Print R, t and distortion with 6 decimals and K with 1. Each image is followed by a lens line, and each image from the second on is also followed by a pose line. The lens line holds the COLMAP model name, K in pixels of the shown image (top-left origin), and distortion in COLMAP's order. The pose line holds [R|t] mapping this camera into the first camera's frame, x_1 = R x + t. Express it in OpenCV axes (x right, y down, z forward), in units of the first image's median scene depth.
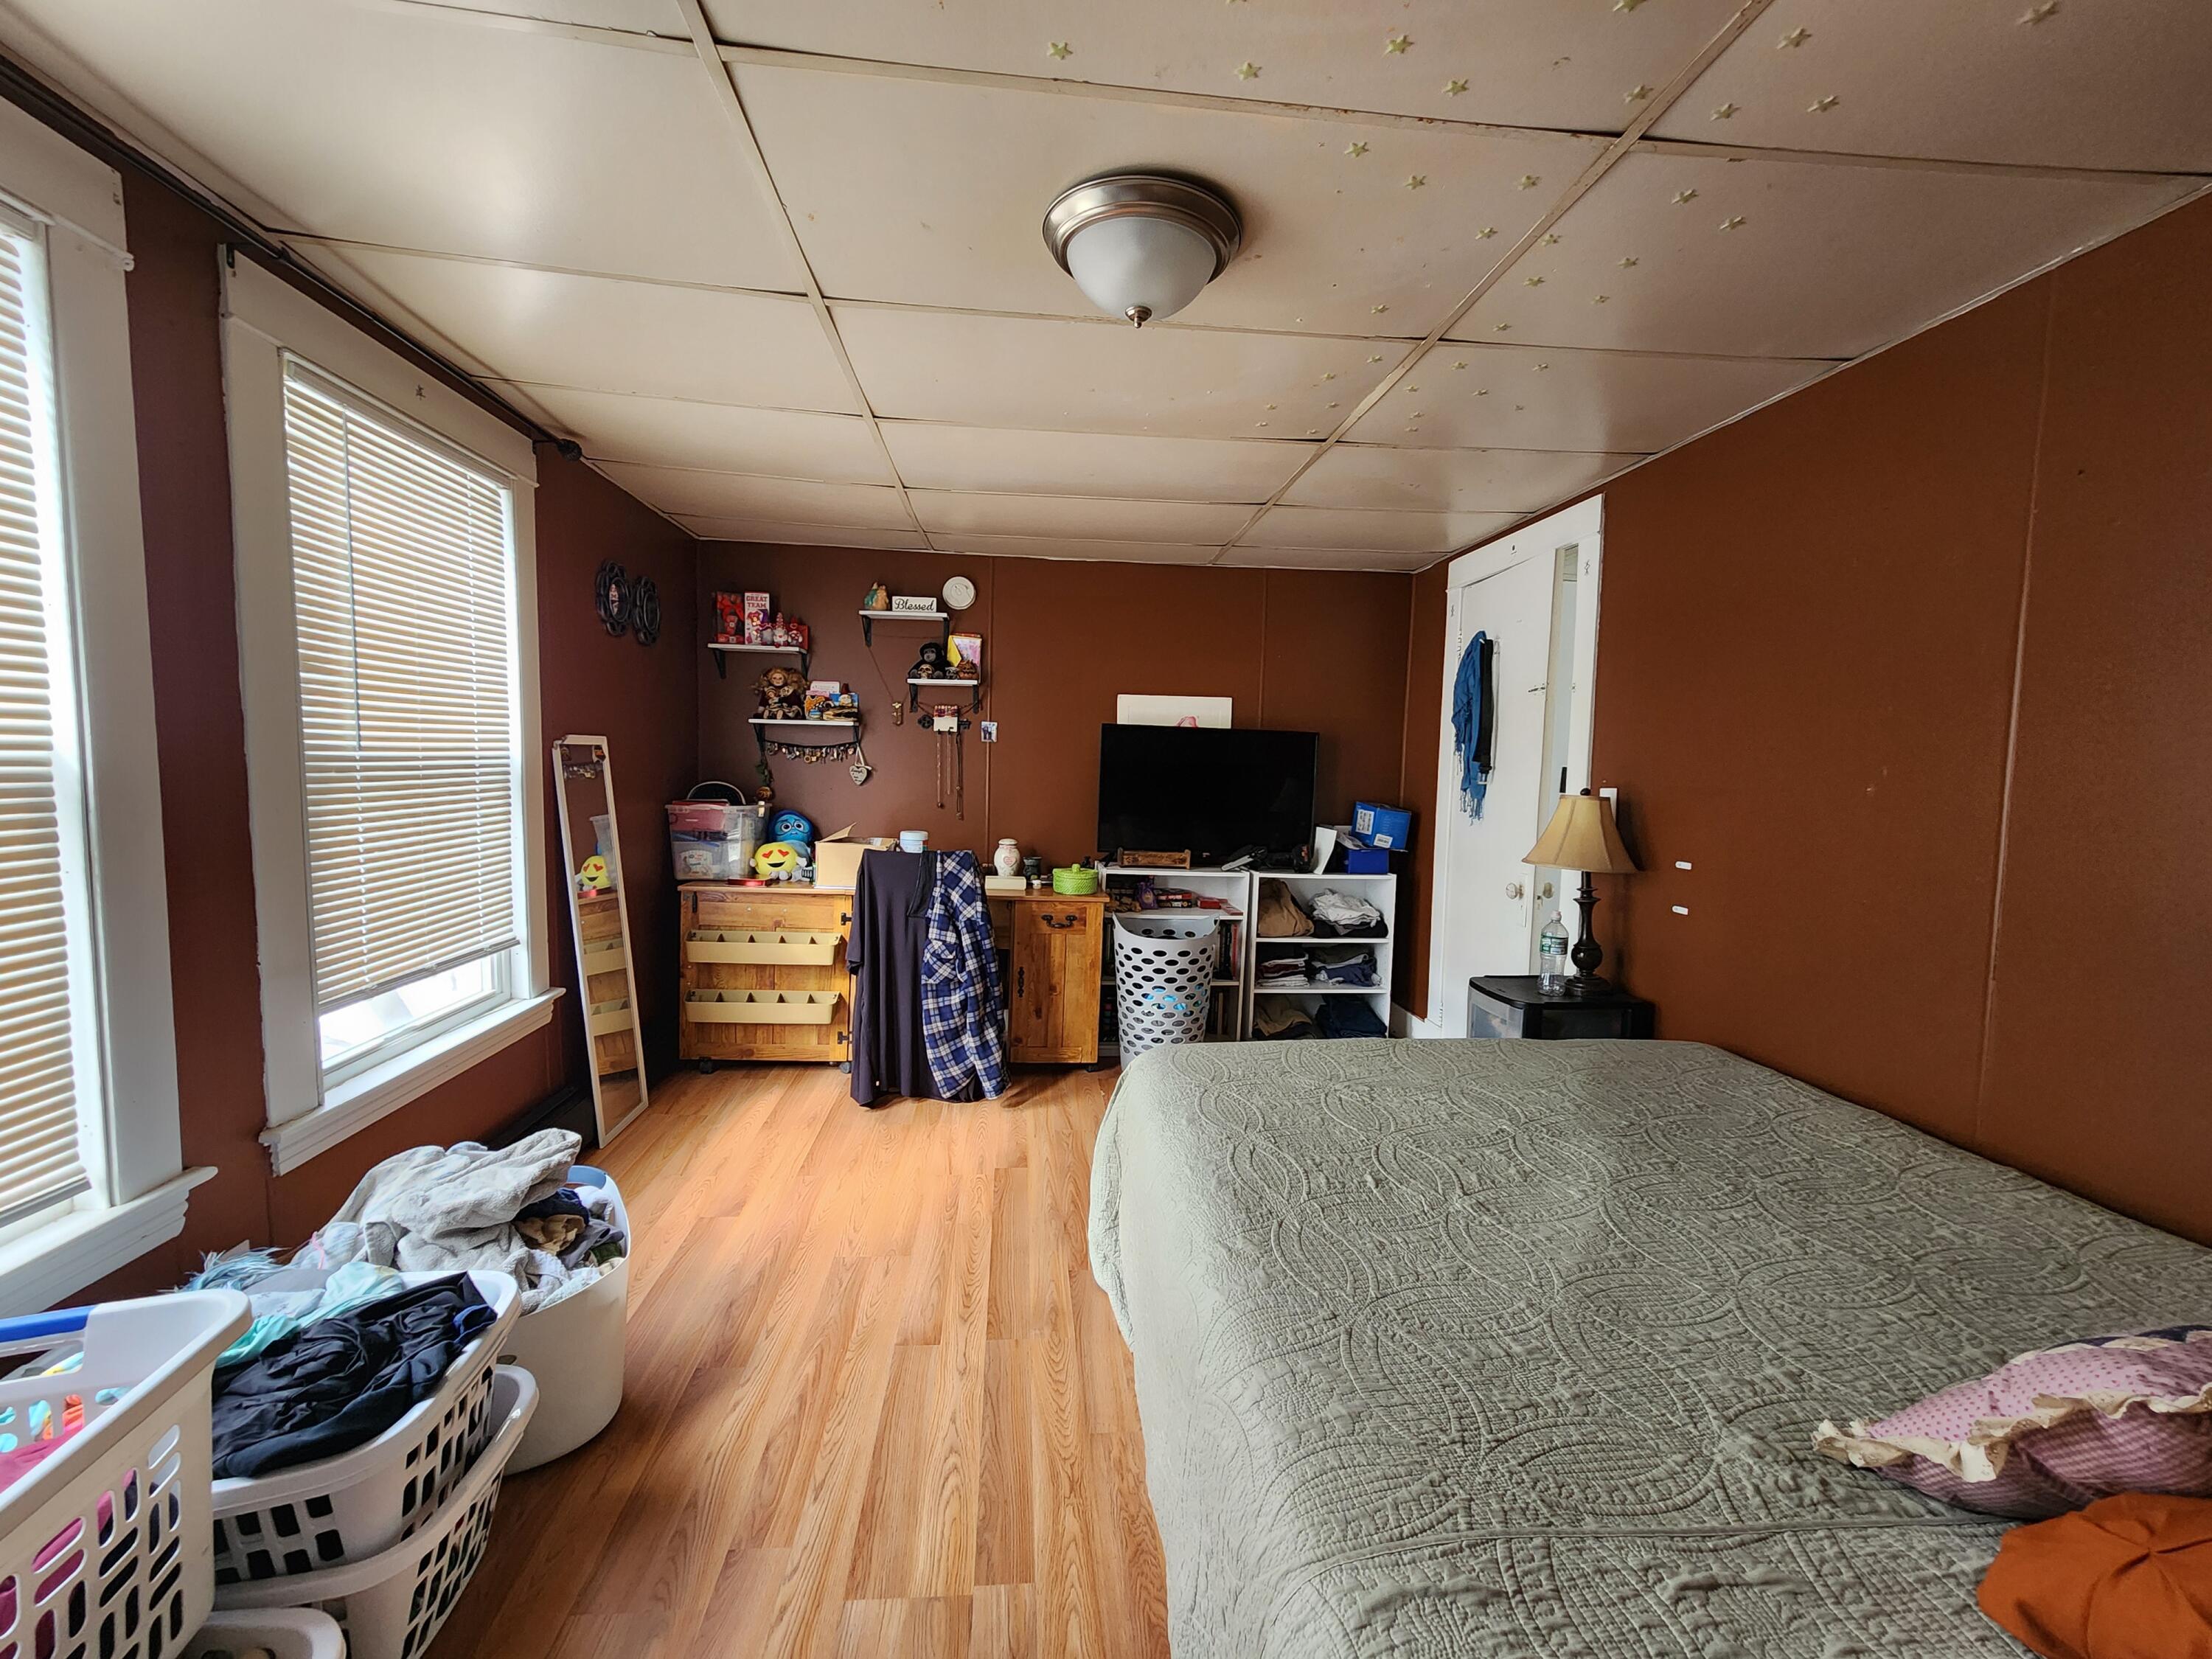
lens RADIAL K [[916.2, 0, 1106.0], [0, 916.2, 829.5], [0, 0, 1]] dist [-0.002315, 0.003463]
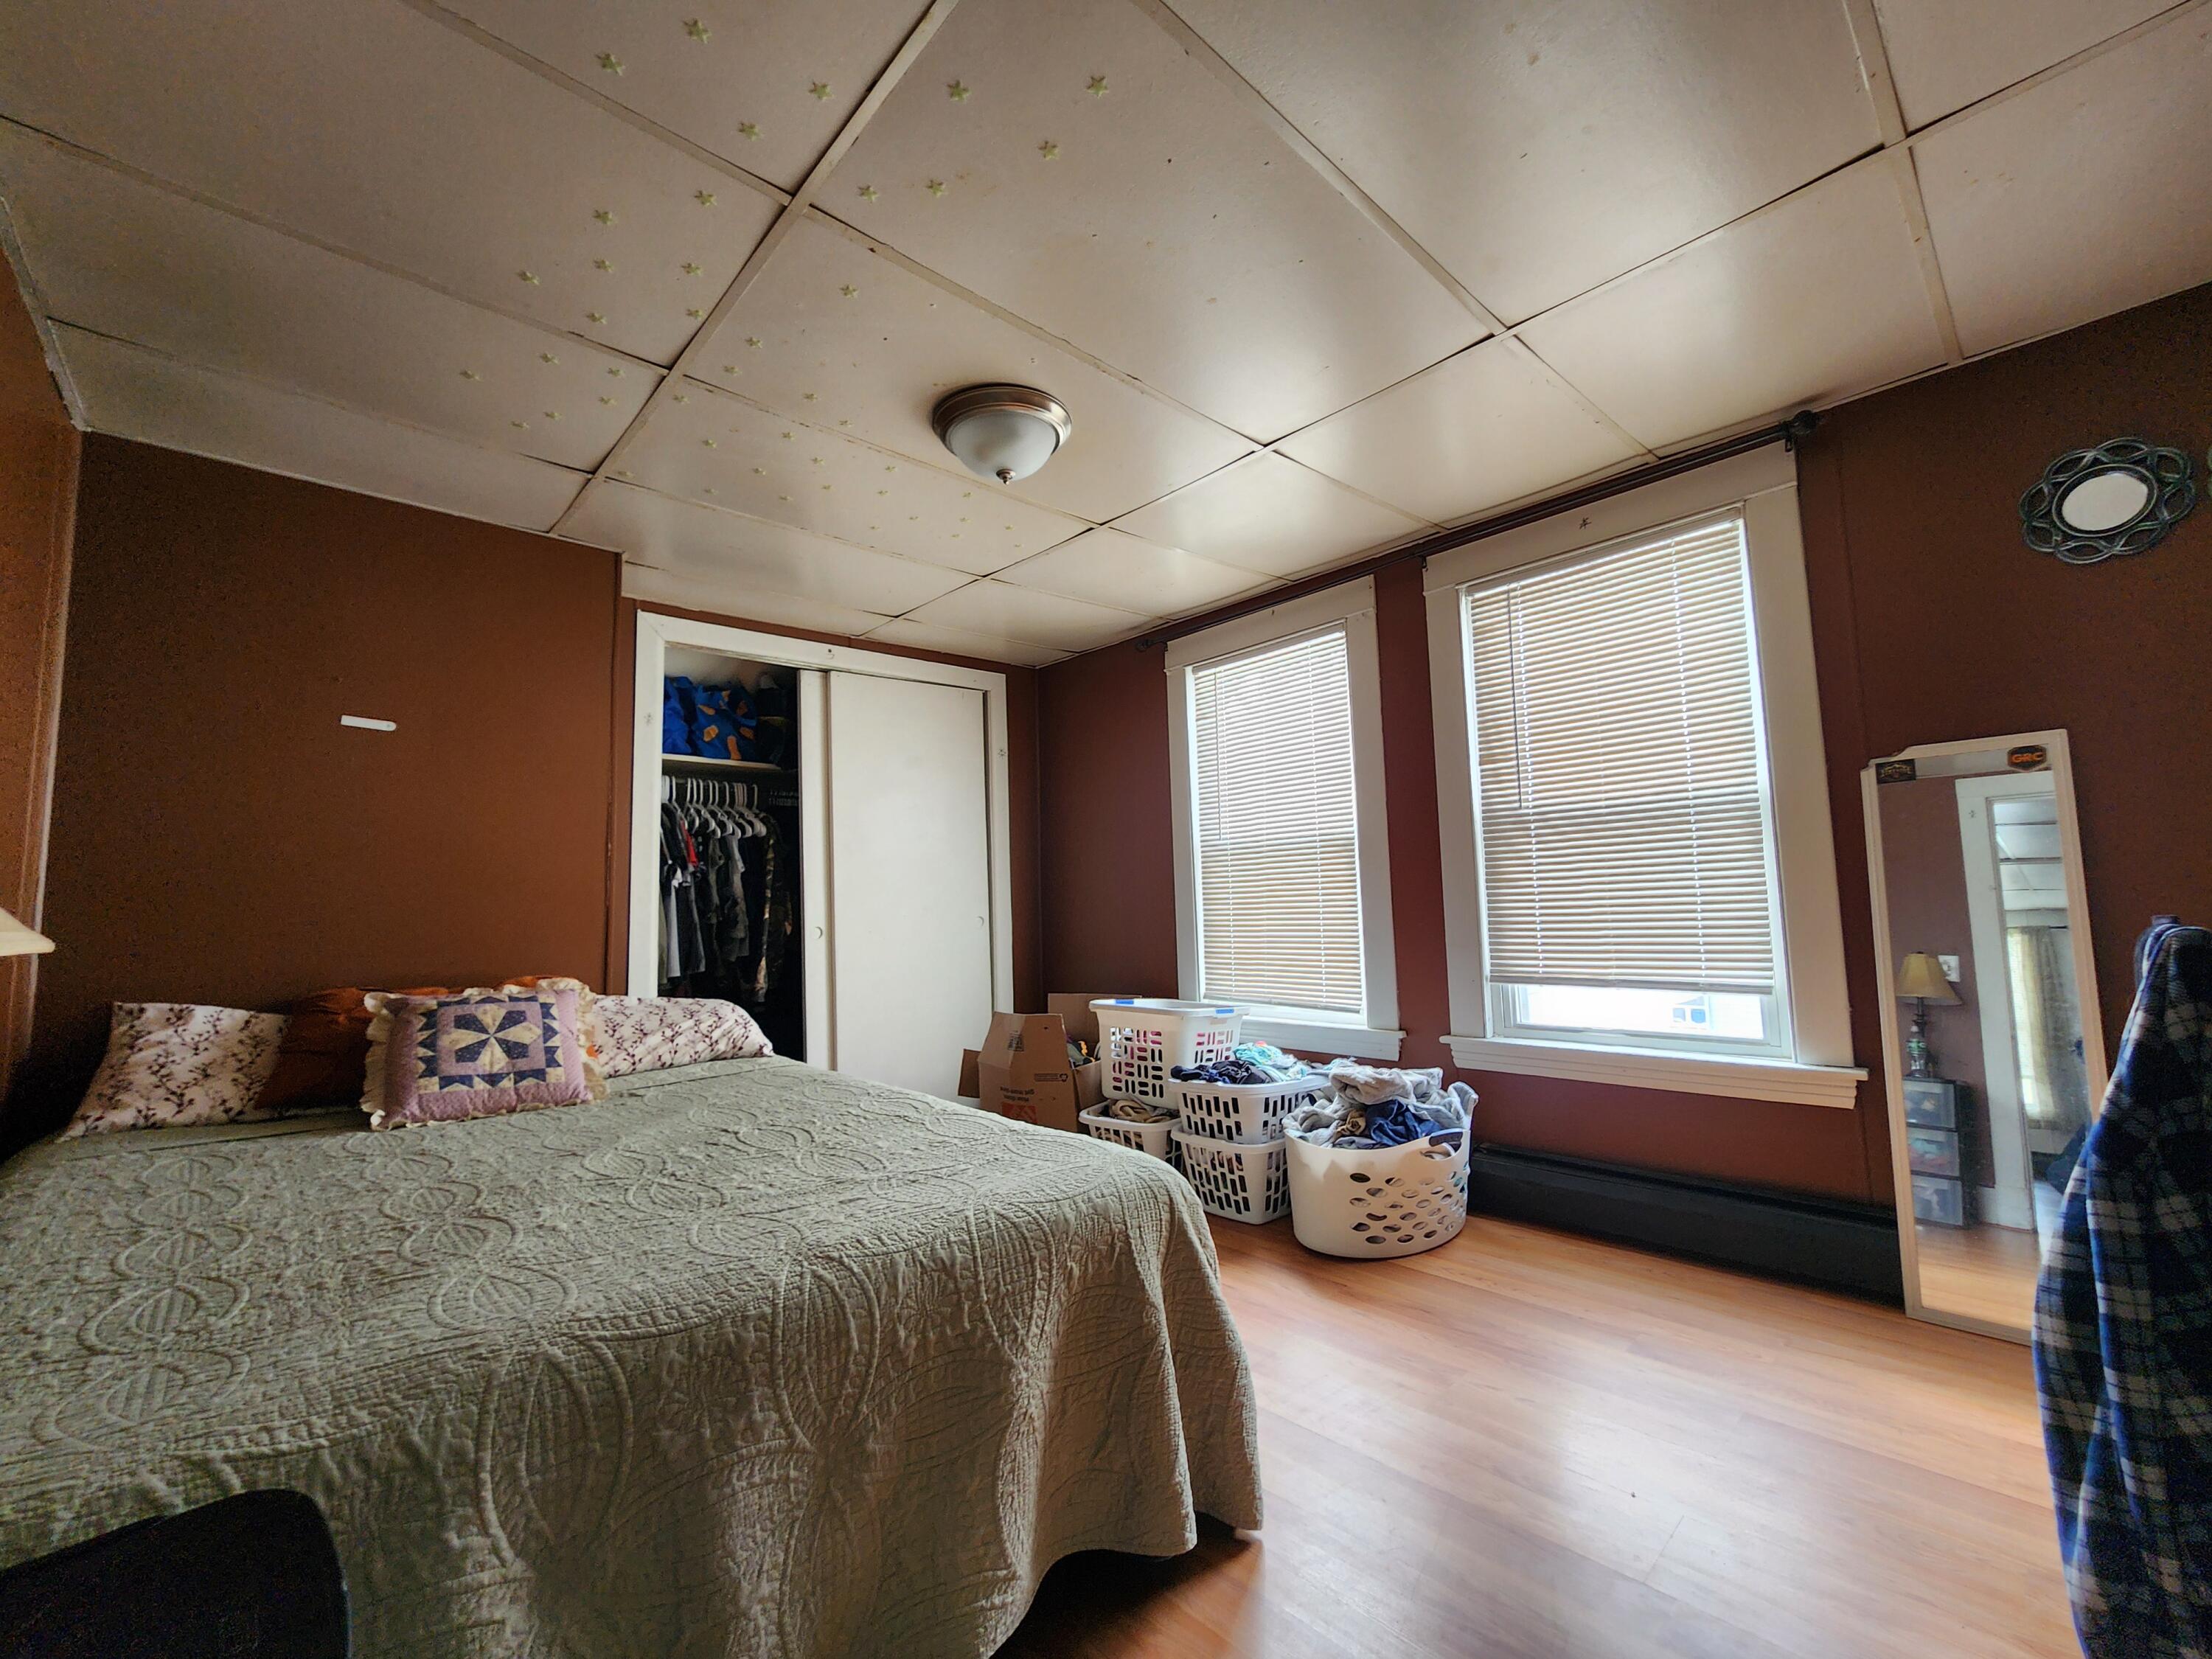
lens RADIAL K [[916.2, 0, 1106.0], [0, 916.2, 829.5], [0, 0, 1]] dist [-0.002315, 0.003463]
pose [[-0.786699, -0.059605, -0.614453, 0.582153], [-0.038450, 0.998126, -0.047596, 0.040463], [0.616139, -0.013818, -0.787516, 1.700741]]
